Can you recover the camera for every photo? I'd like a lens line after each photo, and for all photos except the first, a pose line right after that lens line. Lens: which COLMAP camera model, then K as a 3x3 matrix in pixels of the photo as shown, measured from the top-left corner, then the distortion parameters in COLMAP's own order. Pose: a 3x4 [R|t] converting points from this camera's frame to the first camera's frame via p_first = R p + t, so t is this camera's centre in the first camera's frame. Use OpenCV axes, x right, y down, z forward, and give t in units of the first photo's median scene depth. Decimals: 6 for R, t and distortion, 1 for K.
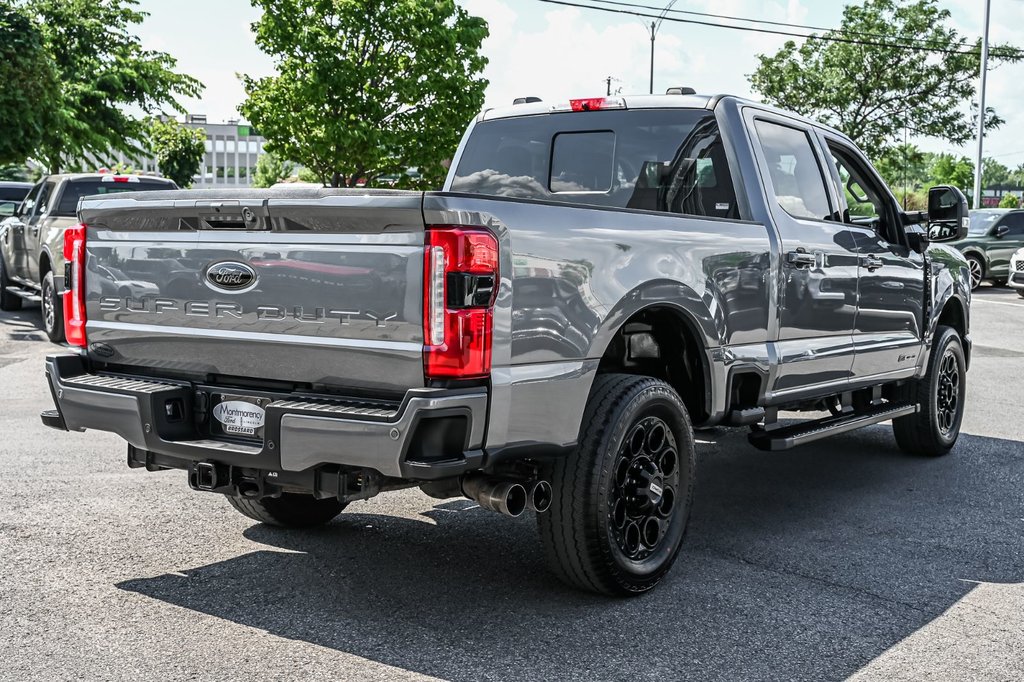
lens RADIAL K [[1245.9, 0, 536.6], [0, 1245.9, 342.6], [0, 0, 1]] dist [0.000591, -0.001678]
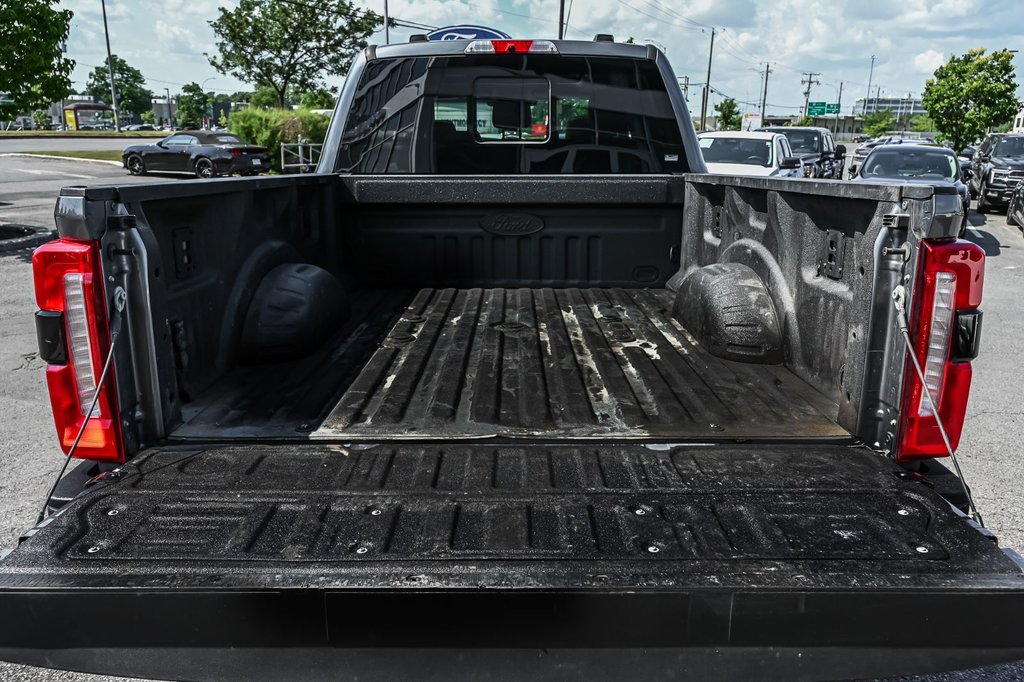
lens RADIAL K [[762.3, 0, 512.0], [0, 762.3, 341.0], [0, 0, 1]] dist [0.005603, 0.001761]
pose [[0.829786, -0.151141, 0.537225, -0.353055], [0.056133, 0.980351, 0.189107, -0.093555], [-0.555251, -0.126763, 0.821966, 0.566636]]
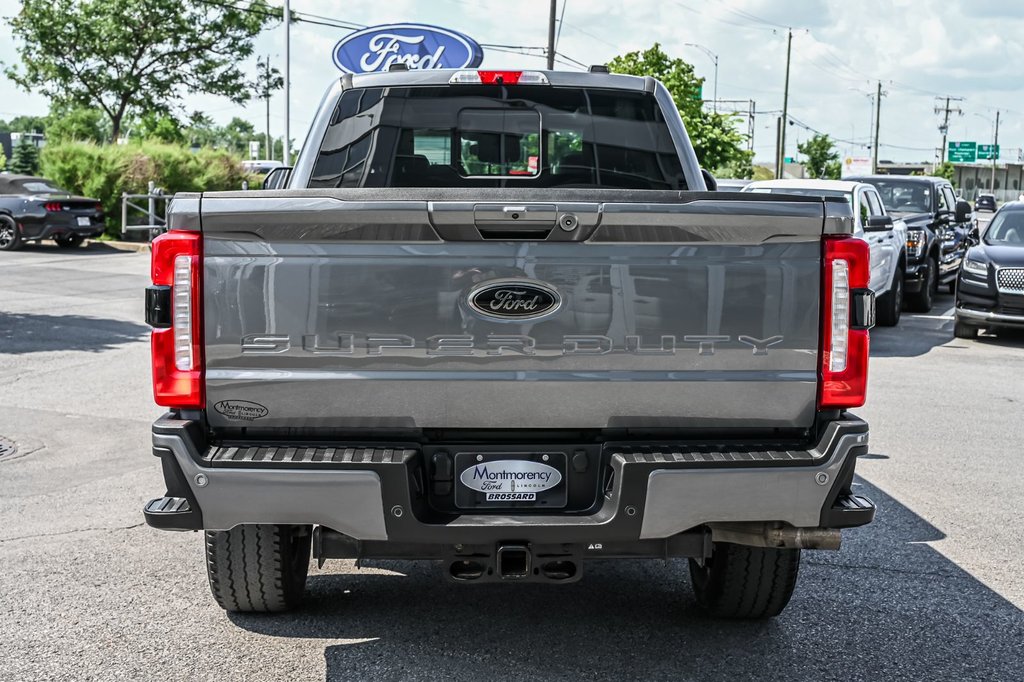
lens RADIAL K [[1301.4, 0, 512.0], [0, 1301.4, 341.0], [0, 0, 1]] dist [0.005018, -0.035476]
pose [[0.812123, -0.066571, 0.579676, -0.577018], [0.050164, 0.997758, 0.044305, -0.051923], [-0.581326, -0.006902, 0.813642, 0.277220]]
